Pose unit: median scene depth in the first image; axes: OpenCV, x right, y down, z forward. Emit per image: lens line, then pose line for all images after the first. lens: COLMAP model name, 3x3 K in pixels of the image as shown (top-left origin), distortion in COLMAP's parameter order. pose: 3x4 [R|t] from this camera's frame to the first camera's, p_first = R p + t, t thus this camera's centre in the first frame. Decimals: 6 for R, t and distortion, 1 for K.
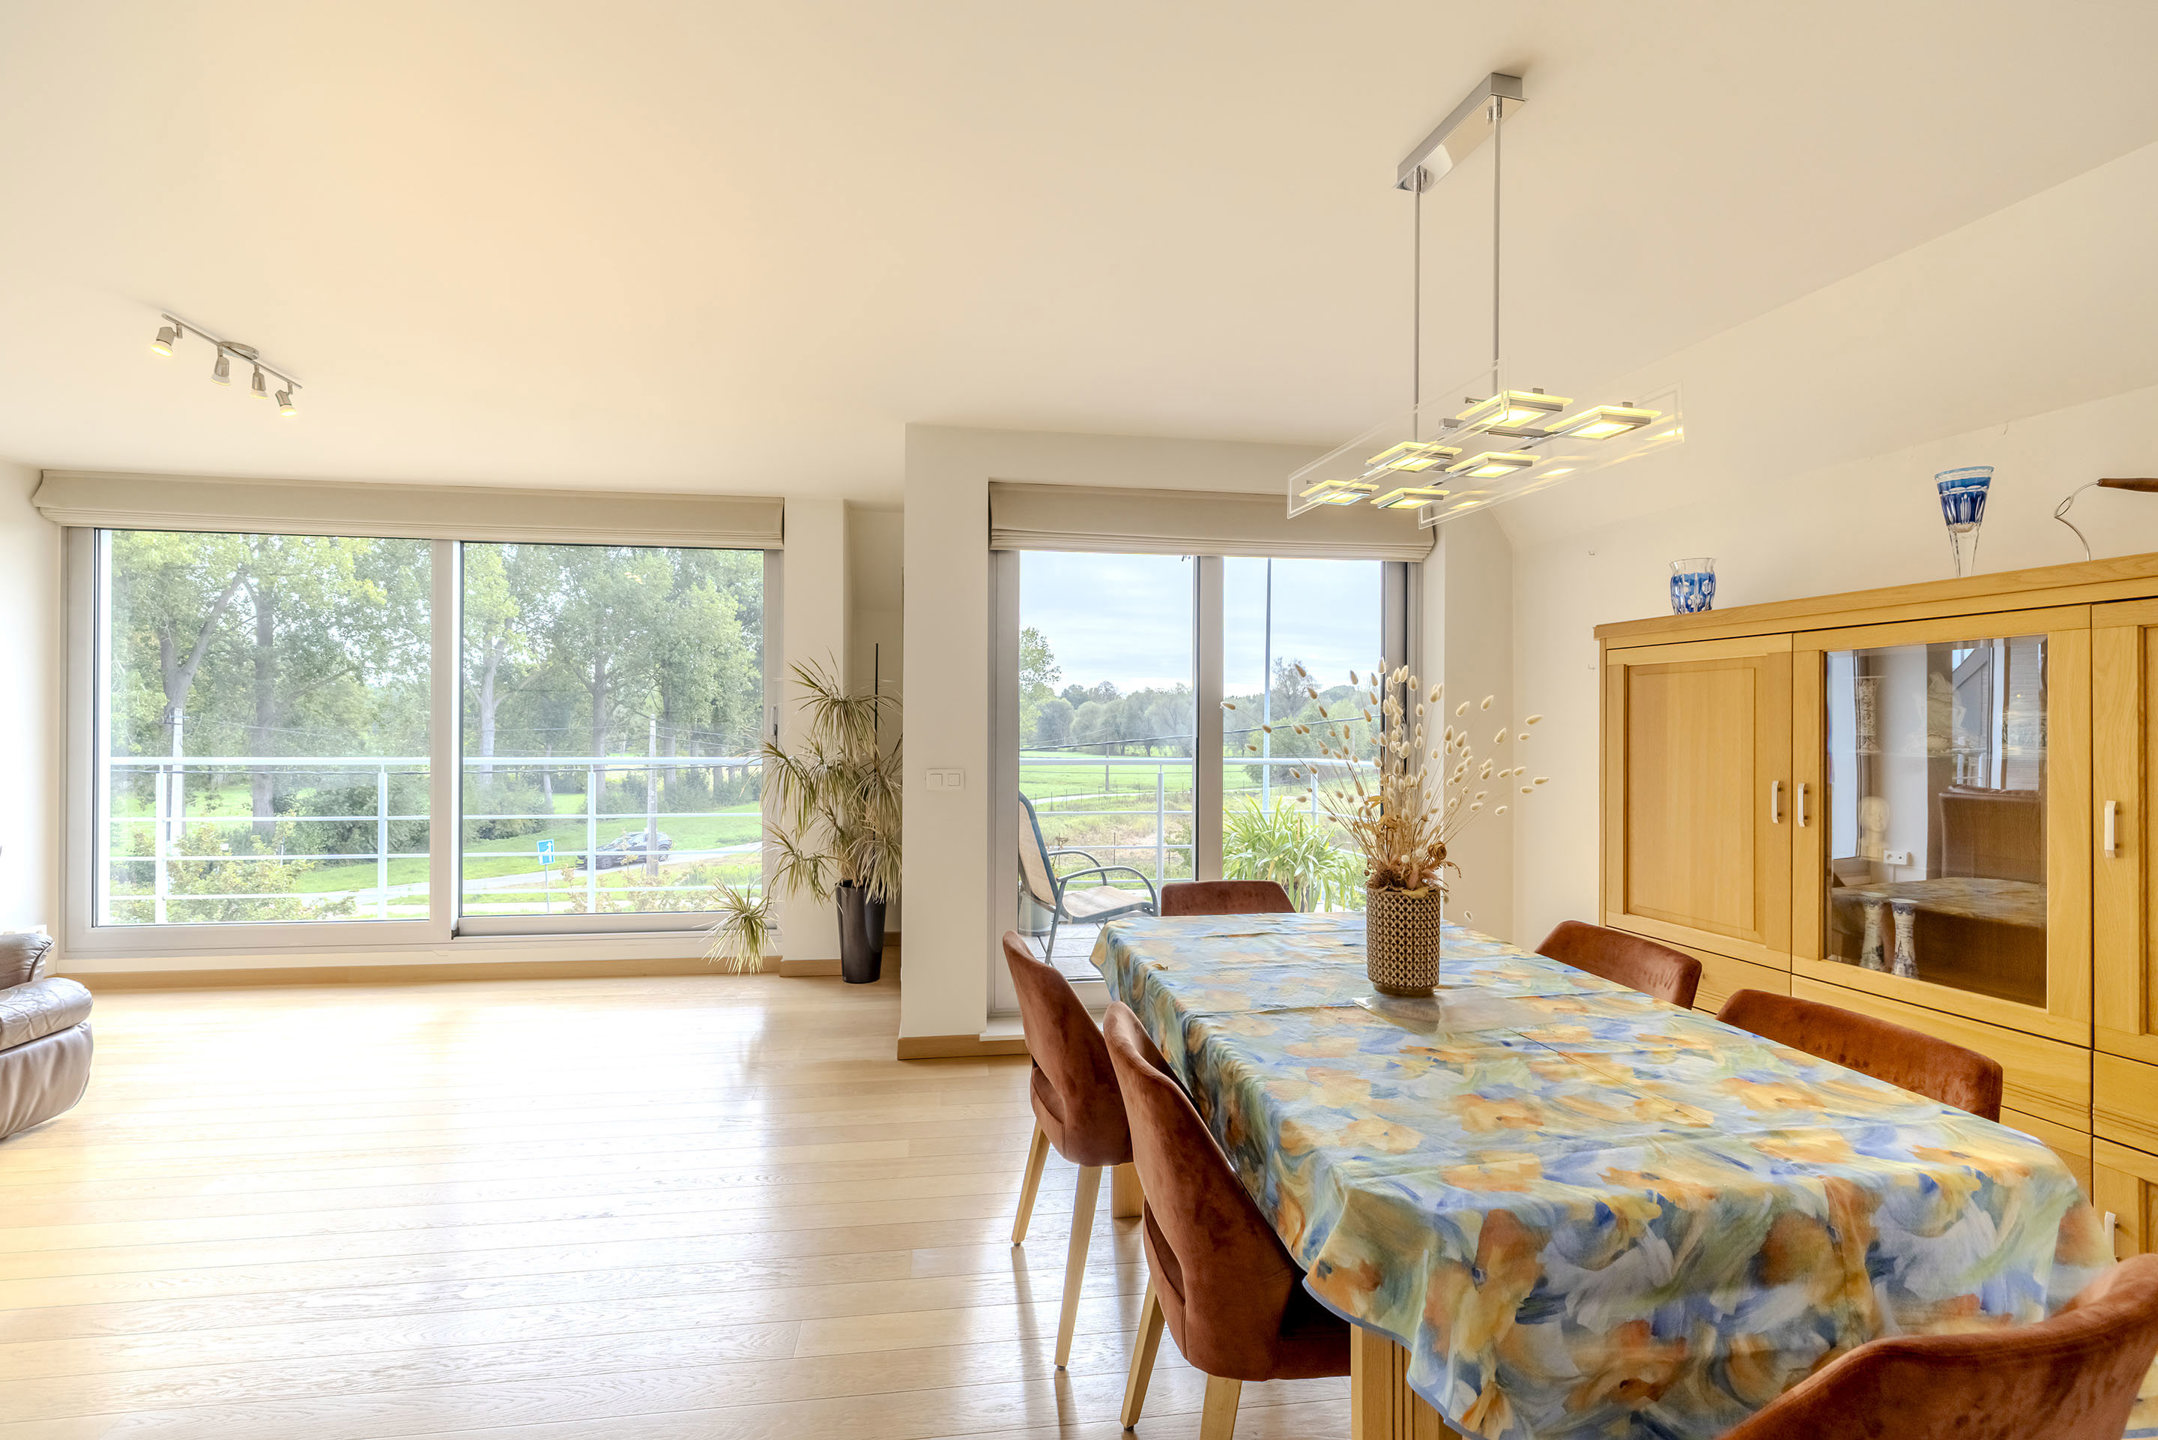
lens RADIAL K [[903.8, 0, 1079.0], [0, 903.8, 720.0], [0, 0, 1]] dist [-0.002181, -0.000039]
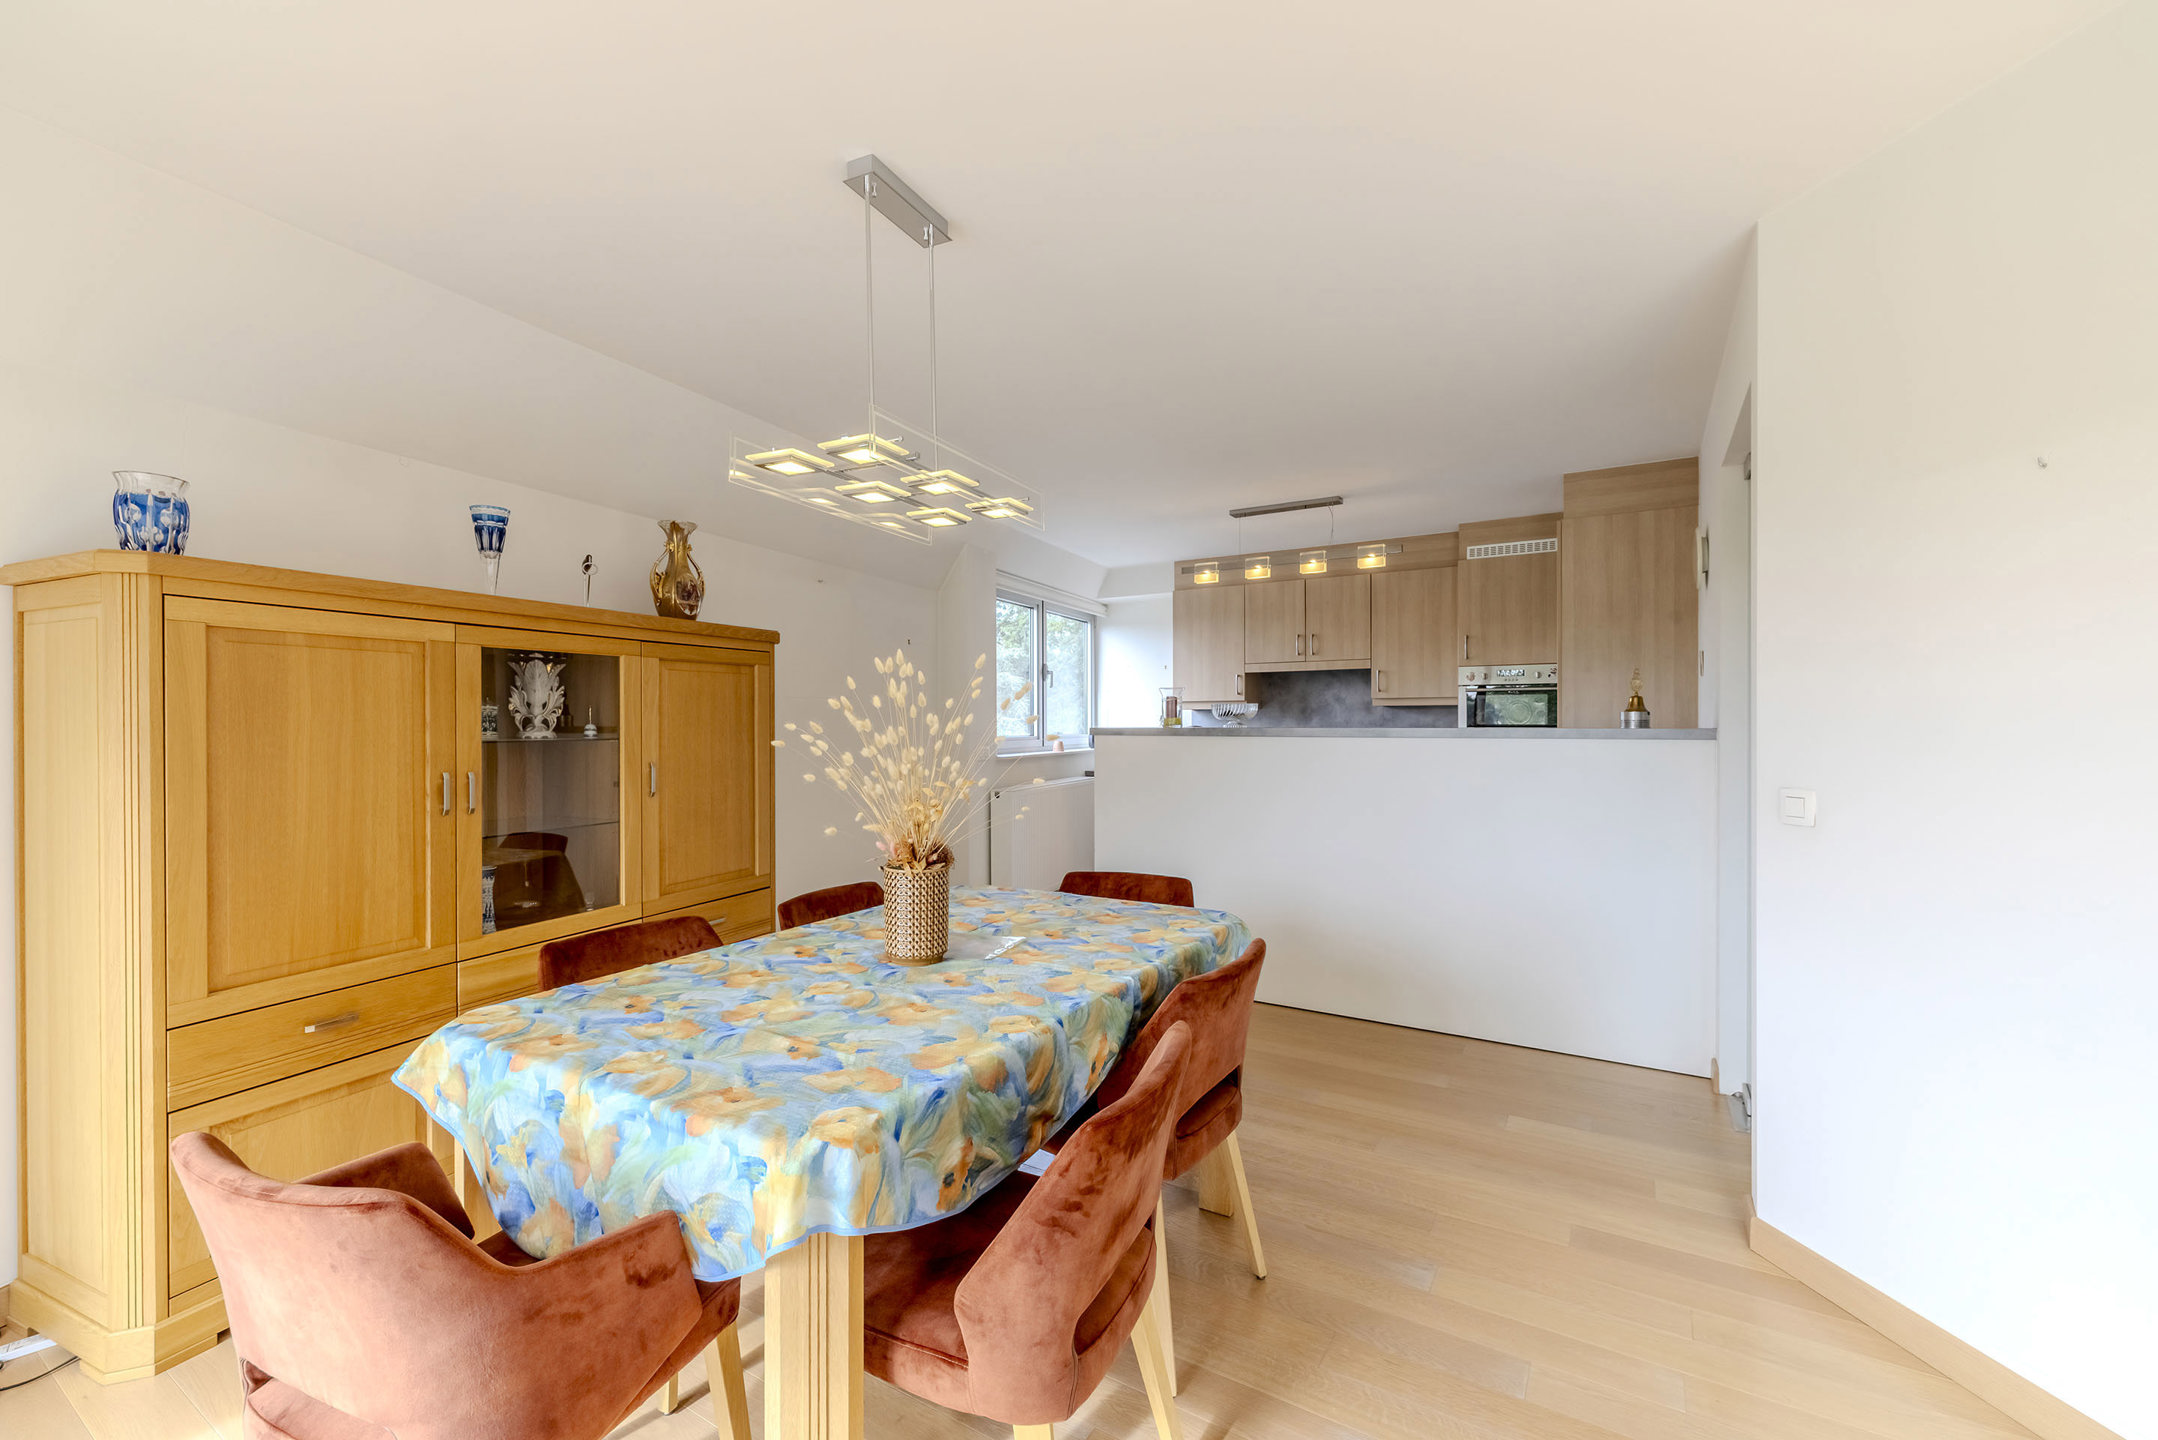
lens RADIAL K [[903.8, 0, 1079.0], [0, 903.8, 720.0], [0, 0, 1]] dist [-0.002181, -0.000039]
pose [[-0.767164, -0.005668, 0.641426, -0.367644], [-0.008797, 0.999960, -0.001686, 0.007304], [-0.641391, -0.006936, -0.767183, 1.225233]]
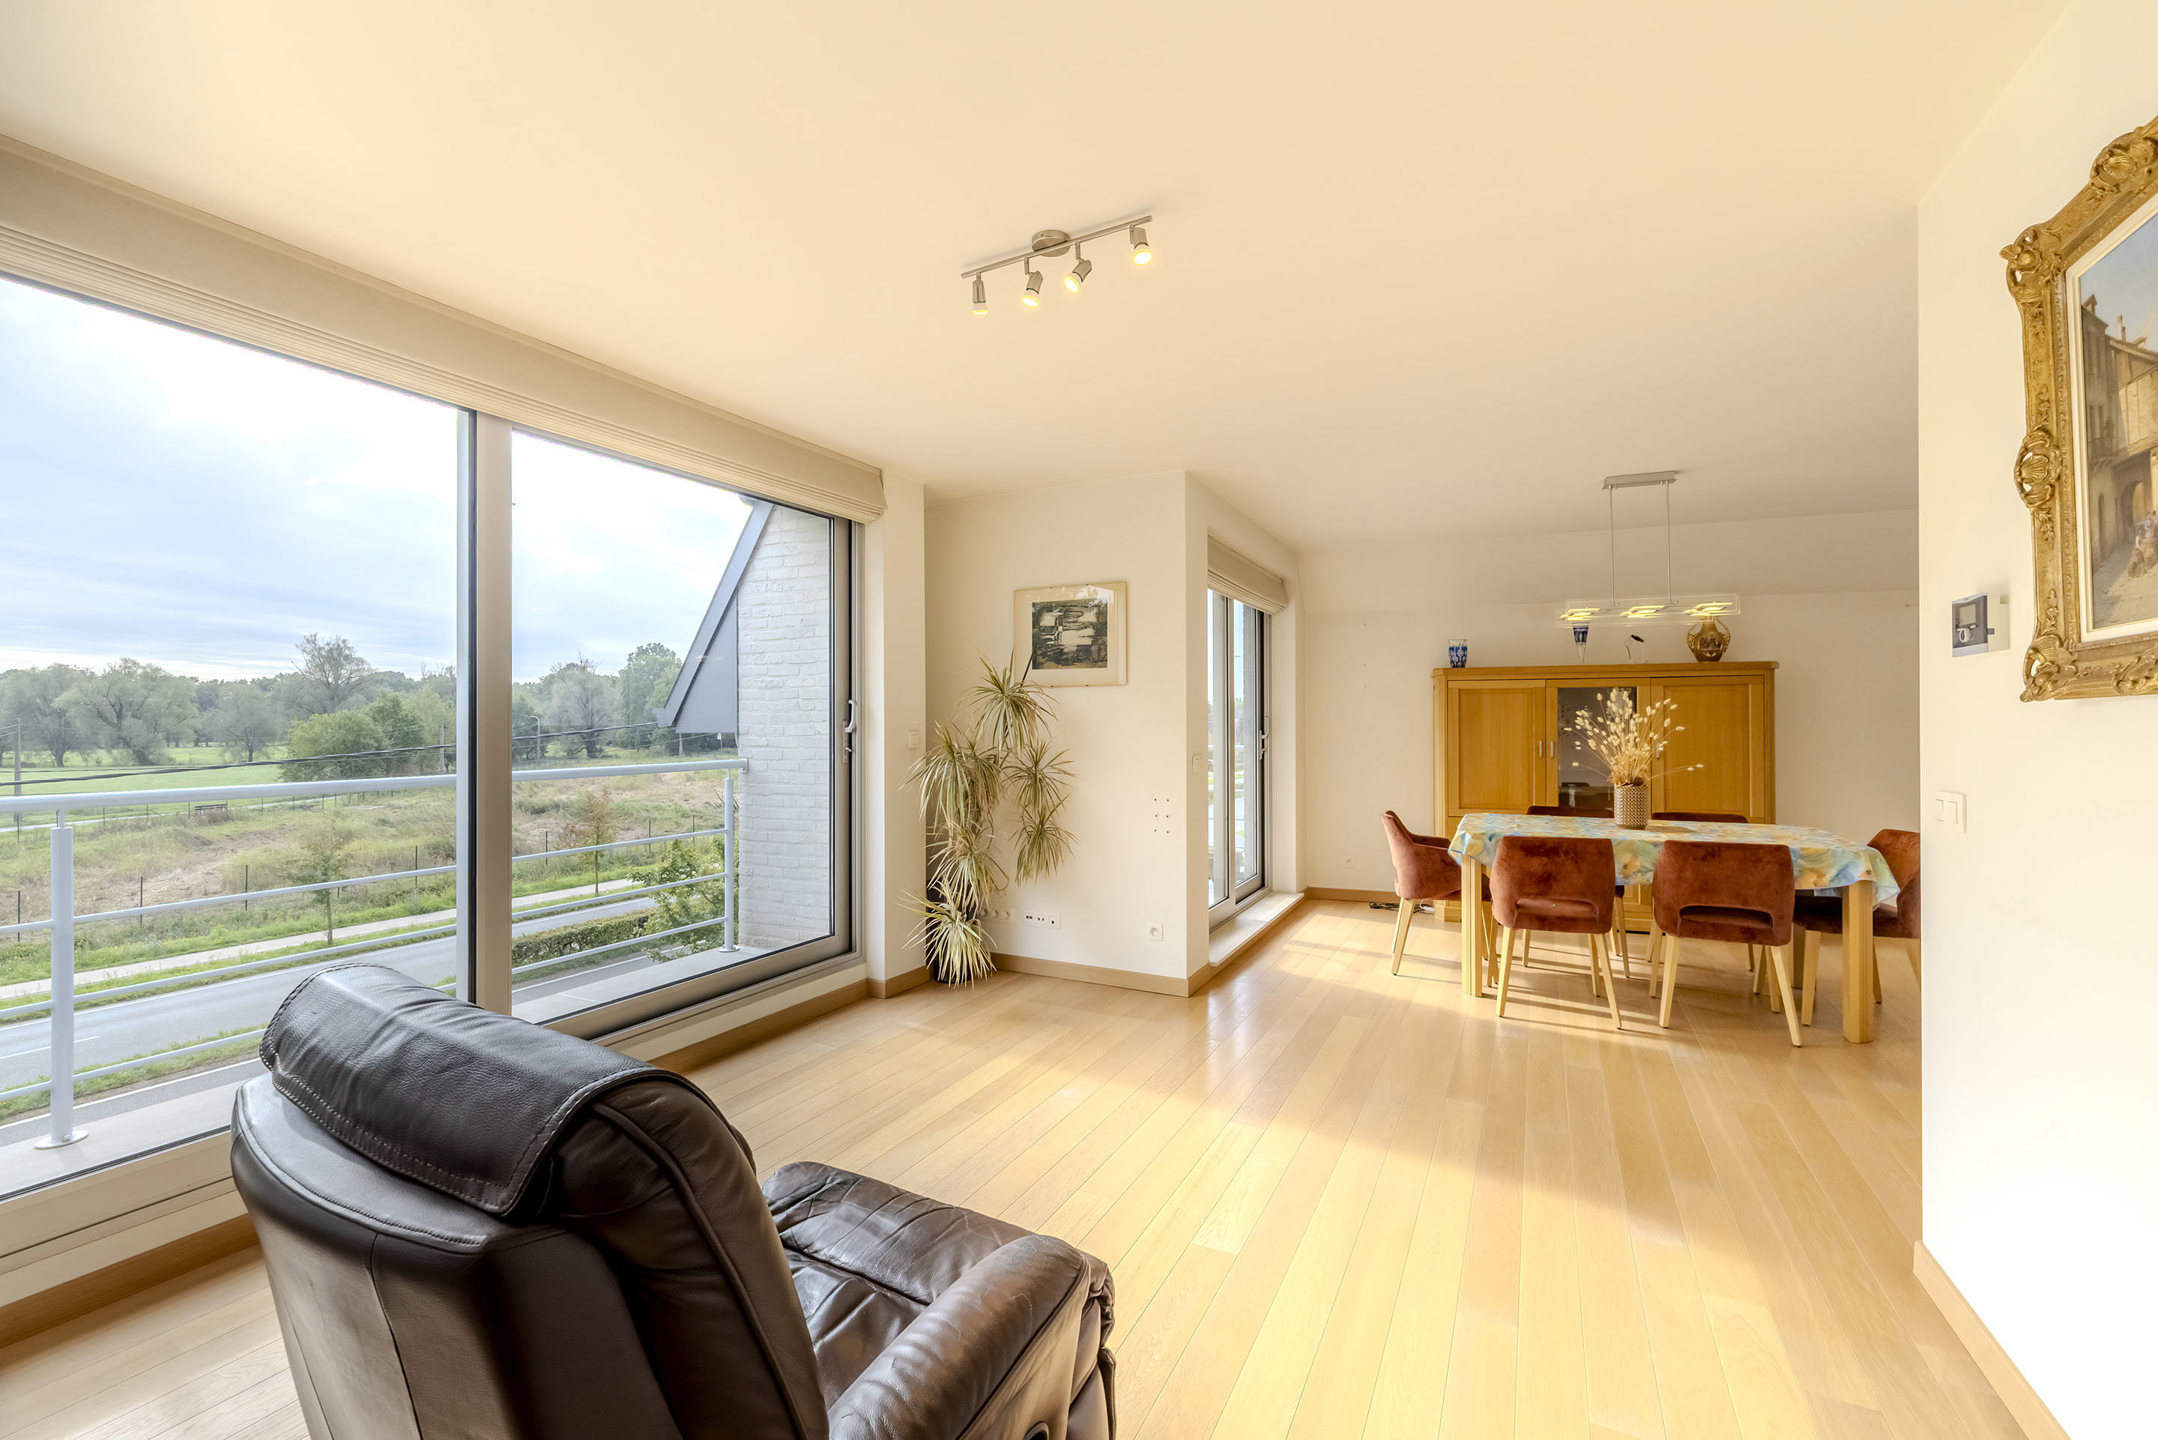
lens RADIAL K [[903.8, 0, 1079.0], [0, 903.8, 720.0], [0, 0, 1]] dist [-0.002181, -0.000039]
pose [[0.570417, -0.008598, 0.821311, -1.785728], [0.001224, 0.999953, 0.009619, -0.011138], [-0.821355, -0.004482, 0.570400, 0.595285]]
